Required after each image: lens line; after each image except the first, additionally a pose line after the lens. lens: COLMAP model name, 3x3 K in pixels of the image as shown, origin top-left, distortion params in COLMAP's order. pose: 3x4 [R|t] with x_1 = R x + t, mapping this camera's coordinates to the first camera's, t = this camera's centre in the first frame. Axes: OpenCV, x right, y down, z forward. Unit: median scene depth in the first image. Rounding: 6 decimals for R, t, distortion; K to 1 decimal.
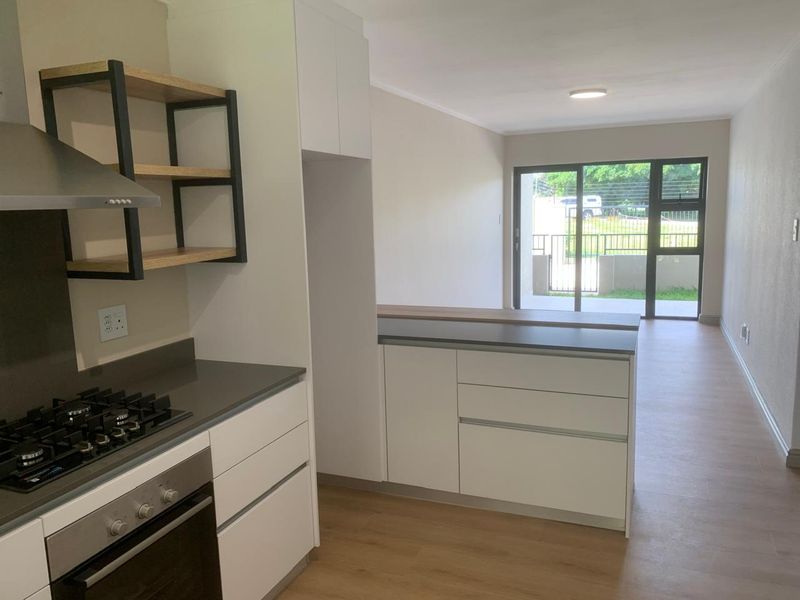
lens RADIAL K [[625.5, 0, 400.1], [0, 625.5, 297.9], [0, 0, 1]] dist [0.002985, -0.005751]
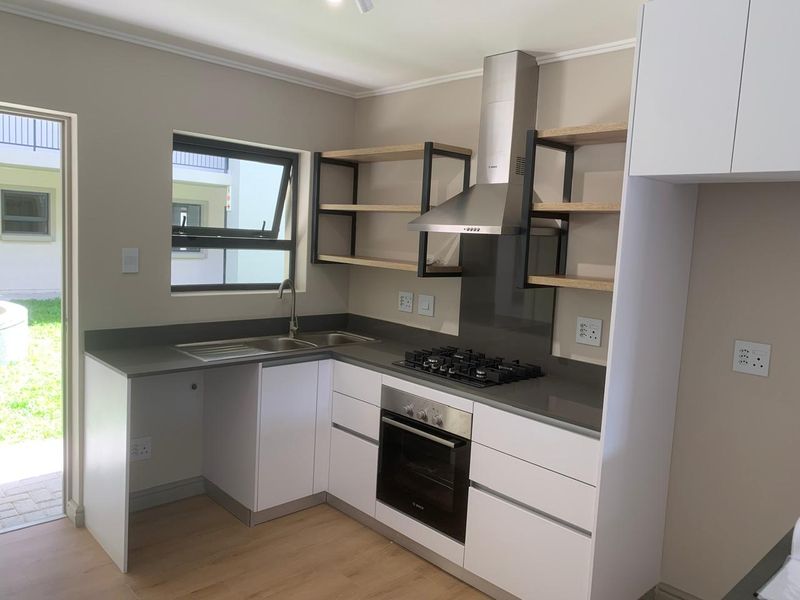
lens RADIAL K [[625.5, 0, 400.1], [0, 625.5, 297.9], [0, 0, 1]] dist [0.002985, -0.005751]
pose [[-0.399047, 0.108008, -0.910547, 0.324656], [-0.193035, 0.960887, 0.198577, -0.080095], [0.896381, 0.255009, -0.362590, 0.452726]]
